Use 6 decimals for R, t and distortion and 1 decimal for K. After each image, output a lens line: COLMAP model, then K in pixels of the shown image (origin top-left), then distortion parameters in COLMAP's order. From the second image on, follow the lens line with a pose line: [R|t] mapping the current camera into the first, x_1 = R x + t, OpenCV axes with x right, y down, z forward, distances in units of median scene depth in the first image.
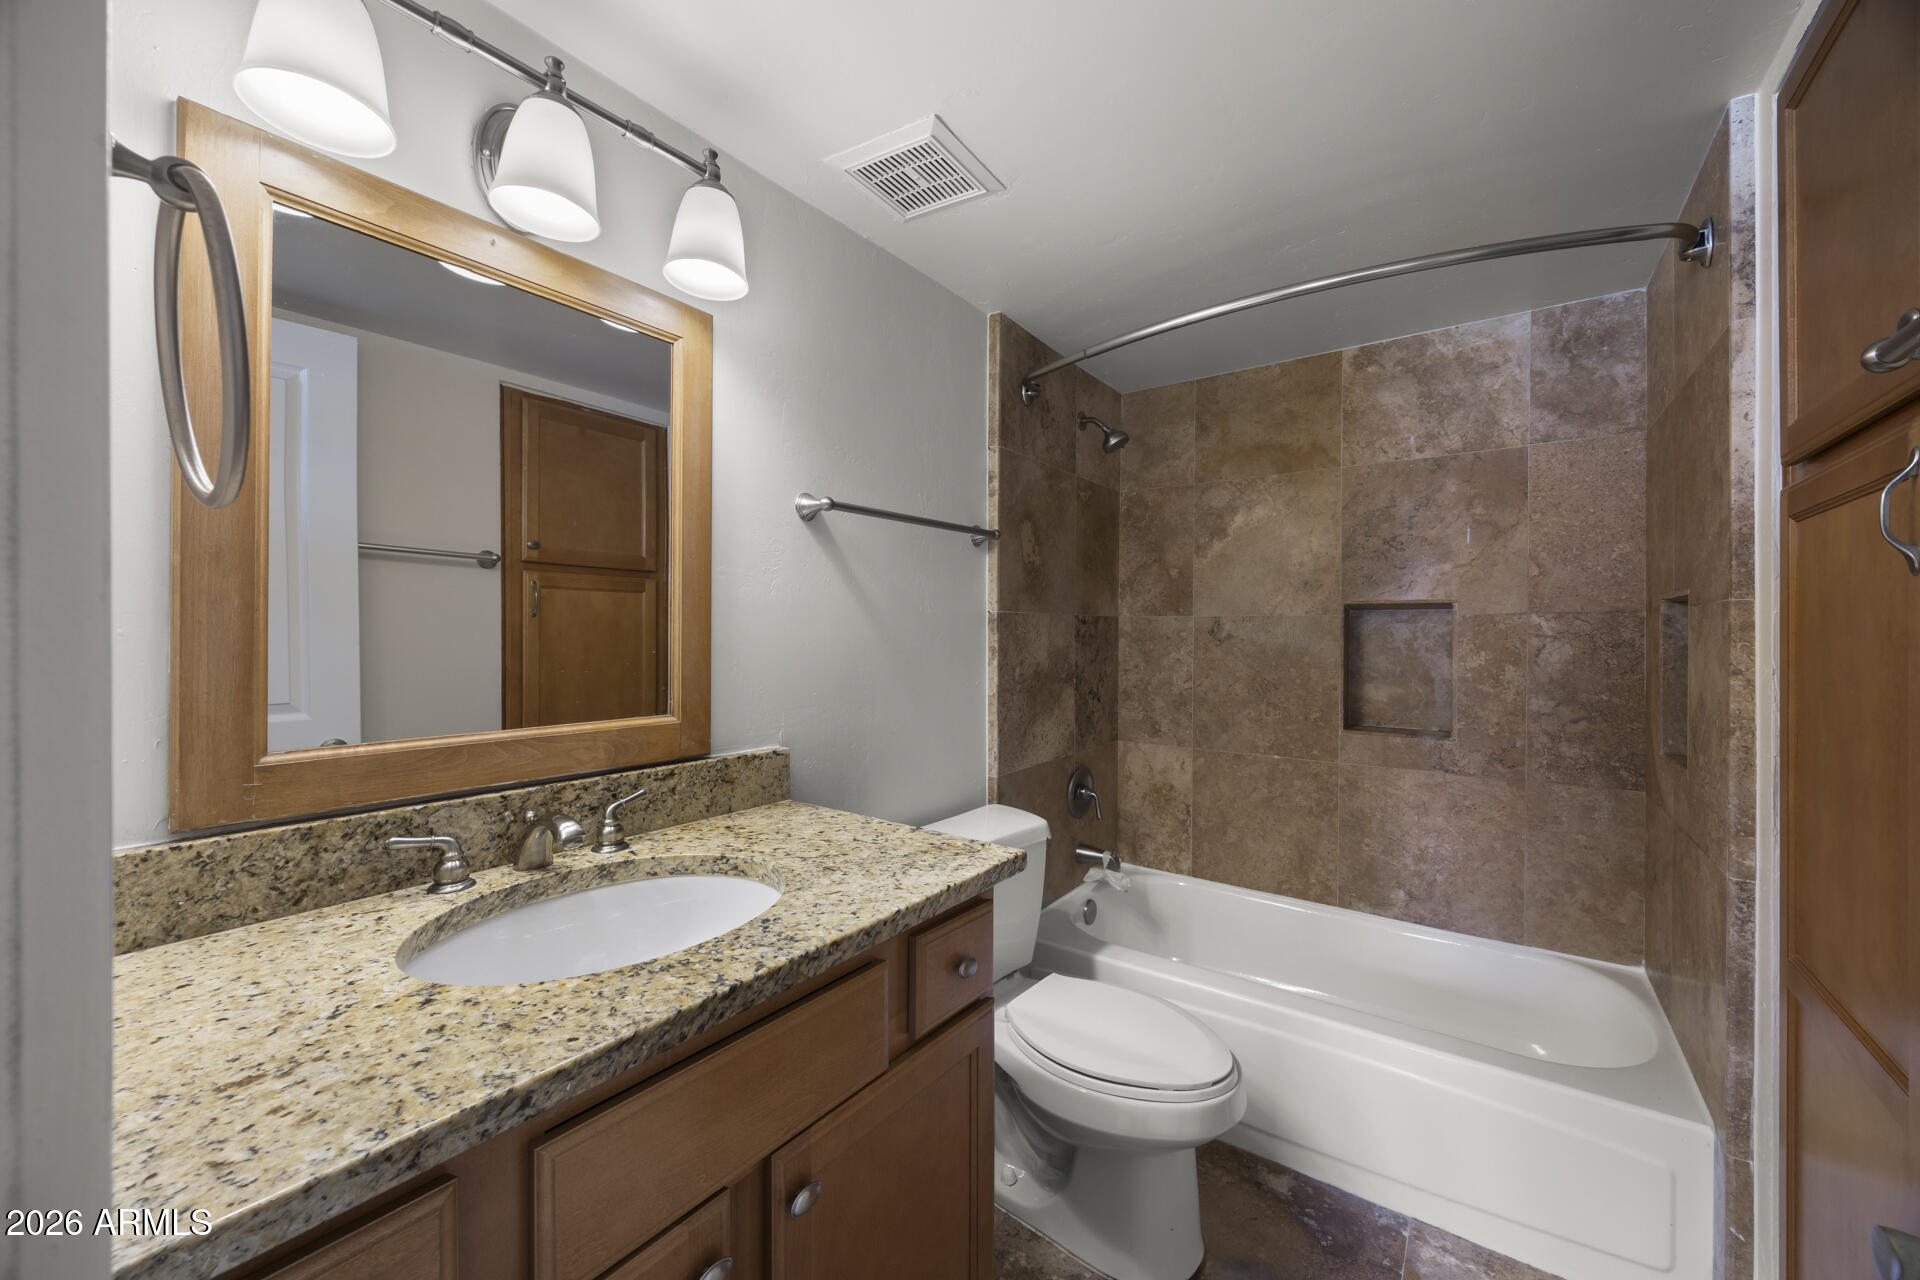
lens RADIAL K [[733.3, 0, 960.2], [0, 733.3, 624.1], [0, 0, 1]] dist [-0.002193, -0.000074]
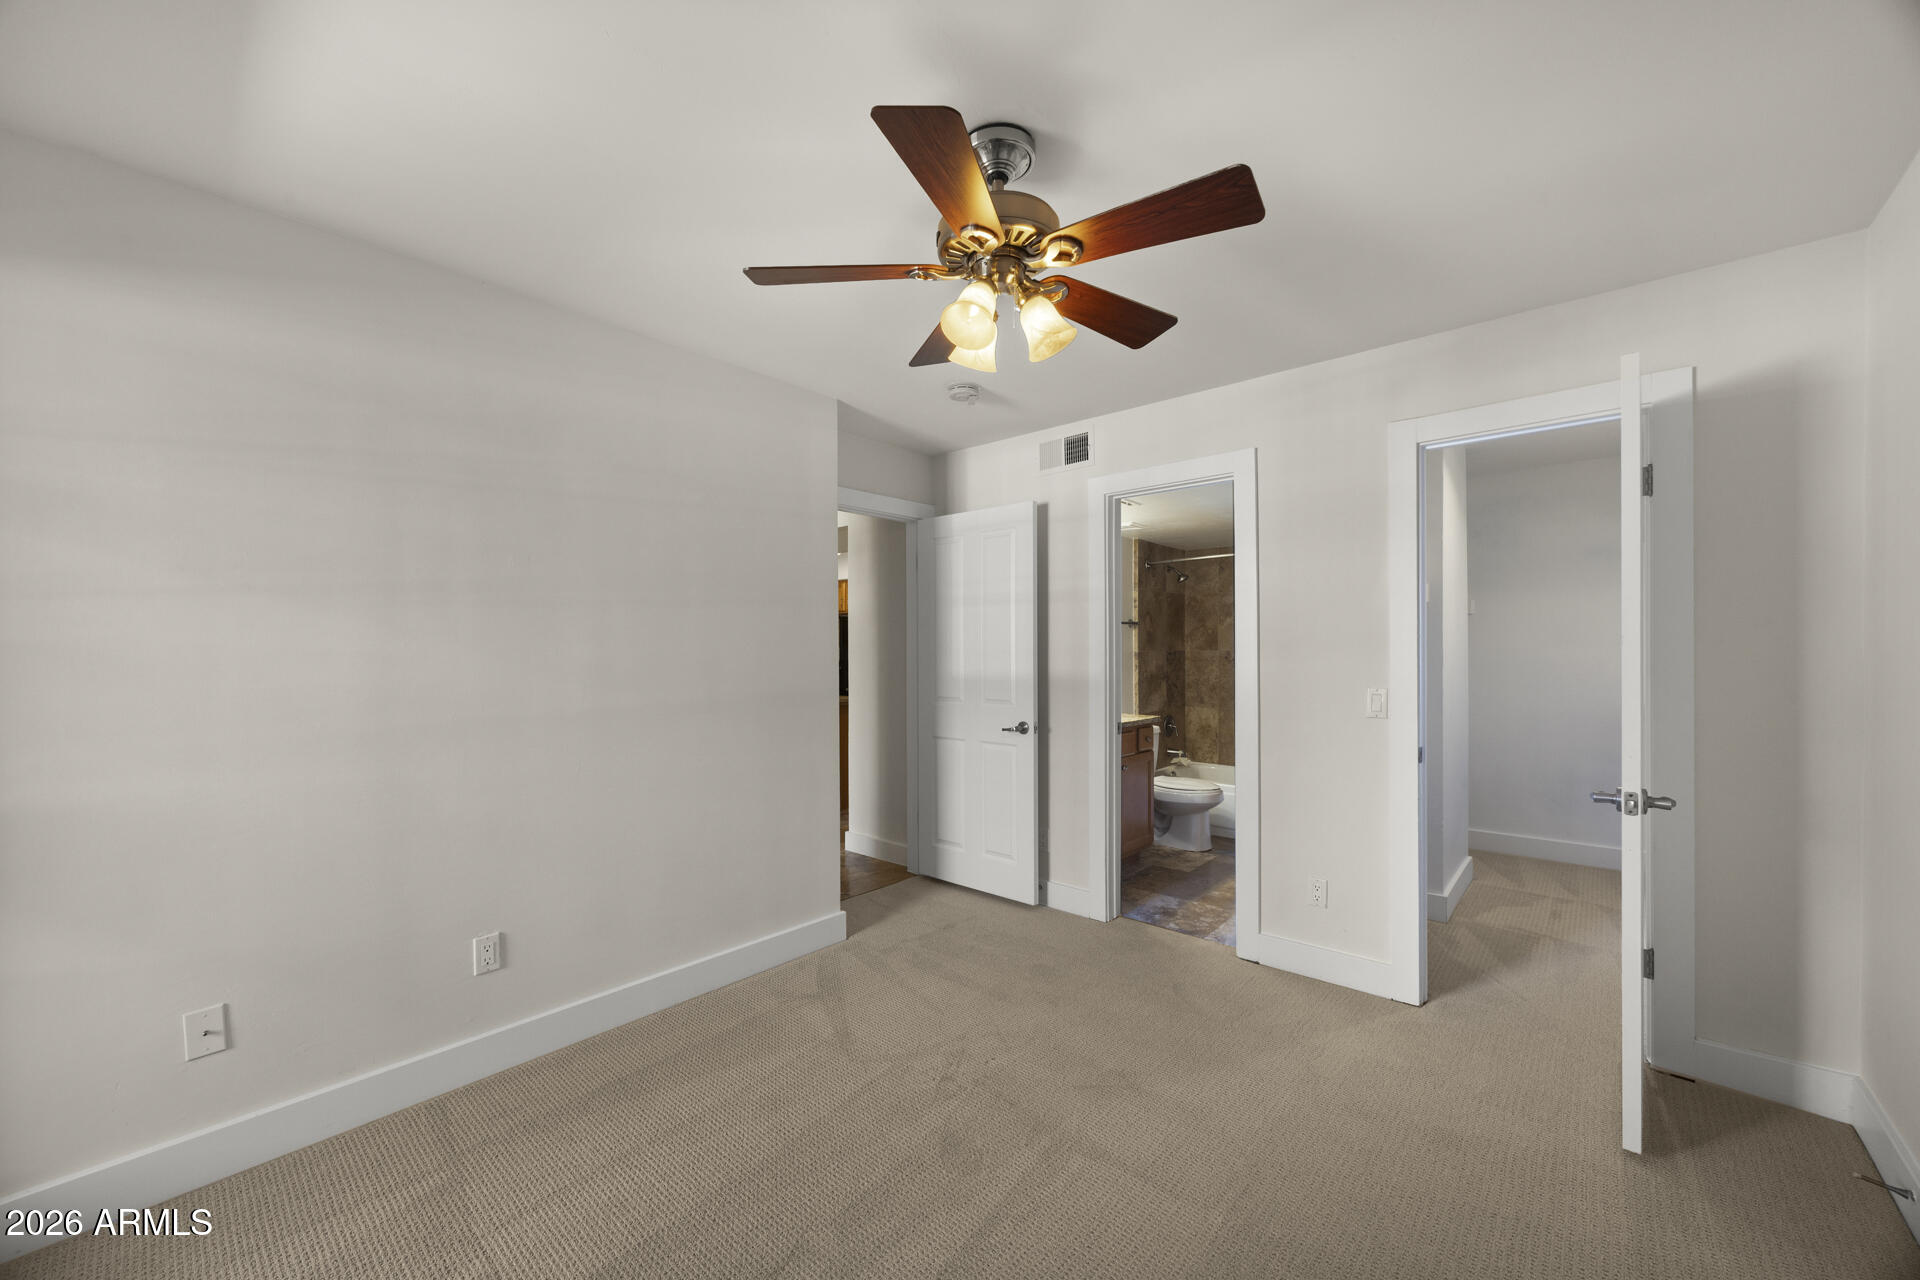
lens RADIAL K [[763.4, 0, 960.3], [0, 763.4, 636.6], [0, 0, 1]] dist [0.003200, 0.000193]
pose [[0.996866, -0.007551, -0.078746, -0.351145], [0.007435, 0.999971, -0.001756, -0.066949], [0.078757, 0.001165, 0.996893, -1.703529]]
